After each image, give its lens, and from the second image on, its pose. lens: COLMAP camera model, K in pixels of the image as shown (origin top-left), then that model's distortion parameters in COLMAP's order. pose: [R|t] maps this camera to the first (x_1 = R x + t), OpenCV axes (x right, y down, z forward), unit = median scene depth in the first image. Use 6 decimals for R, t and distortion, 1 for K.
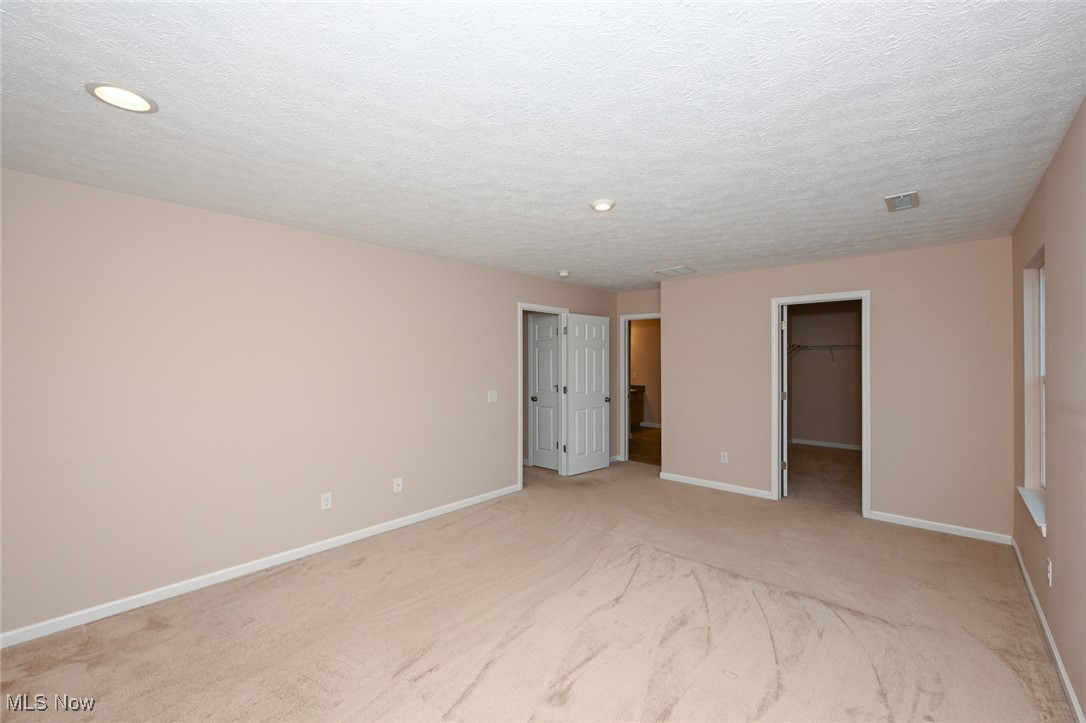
lens RADIAL K [[432.3, 0, 543.7], [0, 432.3, 363.1], [0, 0, 1]] dist [-0.000213, 0.000025]
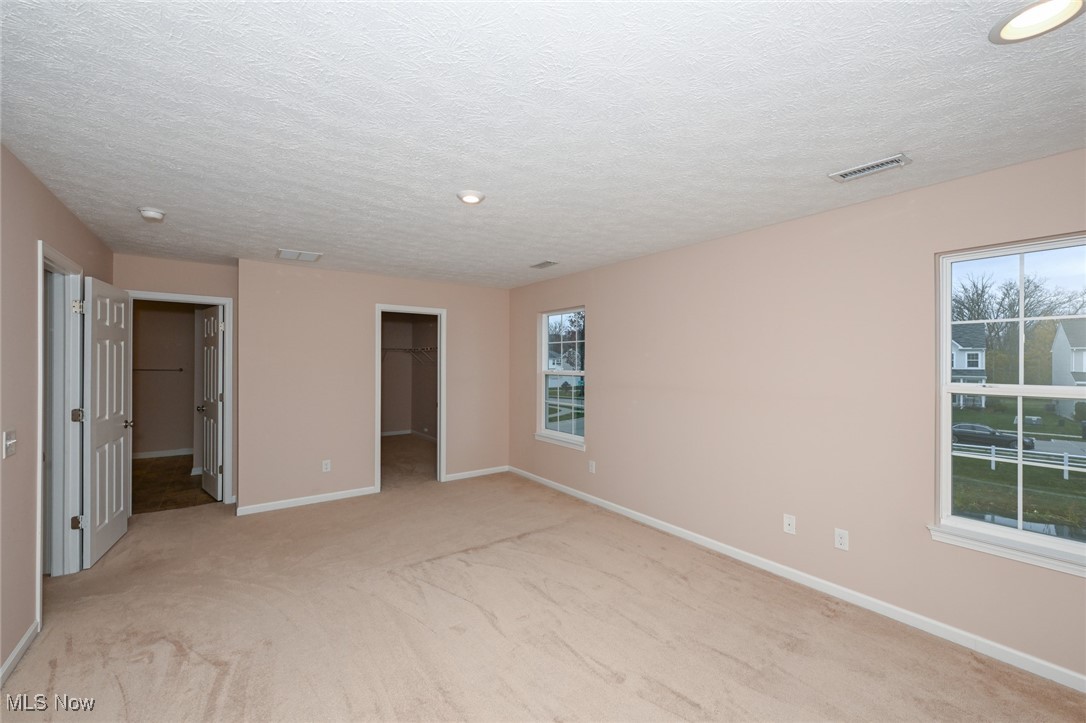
lens RADIAL K [[432.3, 0, 539.7], [0, 432.3, 360.6], [0, 0, 1]] dist [-0.000213, 0.000025]
pose [[0.232376, 0.003244, 0.972621, -0.415621], [-0.000714, 0.999995, -0.003165, -0.006434], [-0.972626, 0.000041, 0.232377, 0.362526]]
